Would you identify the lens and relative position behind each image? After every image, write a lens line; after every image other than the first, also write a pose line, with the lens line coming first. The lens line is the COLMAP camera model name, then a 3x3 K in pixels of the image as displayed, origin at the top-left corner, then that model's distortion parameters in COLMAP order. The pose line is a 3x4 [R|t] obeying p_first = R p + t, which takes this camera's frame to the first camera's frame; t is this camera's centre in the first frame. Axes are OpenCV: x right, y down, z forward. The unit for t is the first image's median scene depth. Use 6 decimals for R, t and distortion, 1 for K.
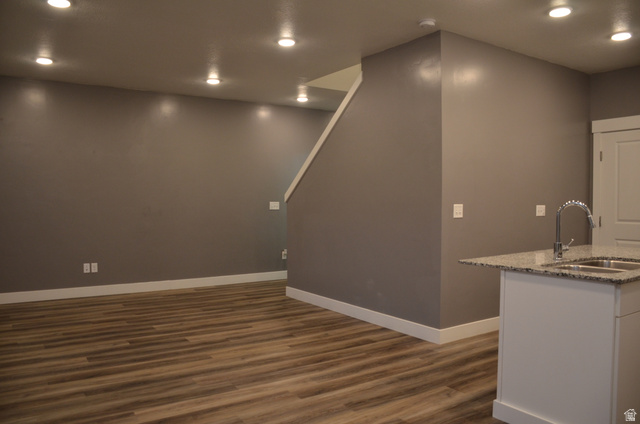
lens RADIAL K [[515.2, 0, 319.8], [0, 515.2, 210.7], [0, 0, 1]] dist [-0.067638, 0.004677]
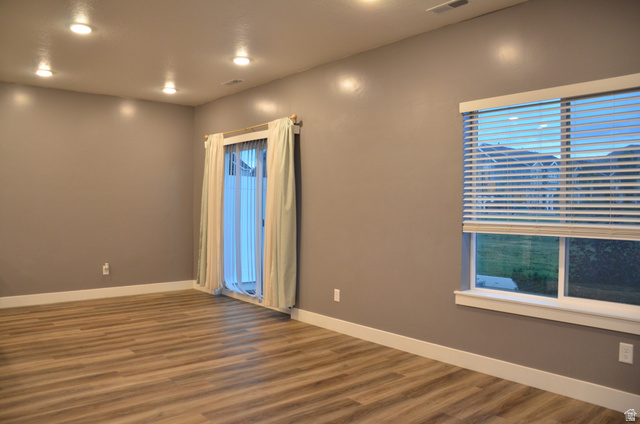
lens RADIAL K [[515.2, 0, 319.3], [0, 515.2, 210.8], [0, 0, 1]] dist [-0.067638, 0.004677]
pose [[-0.993795, -0.004759, -0.111129, -0.348782], [-0.007776, 0.999612, 0.026734, -0.042801], [0.110959, 0.027432, -0.993446, 2.055022]]
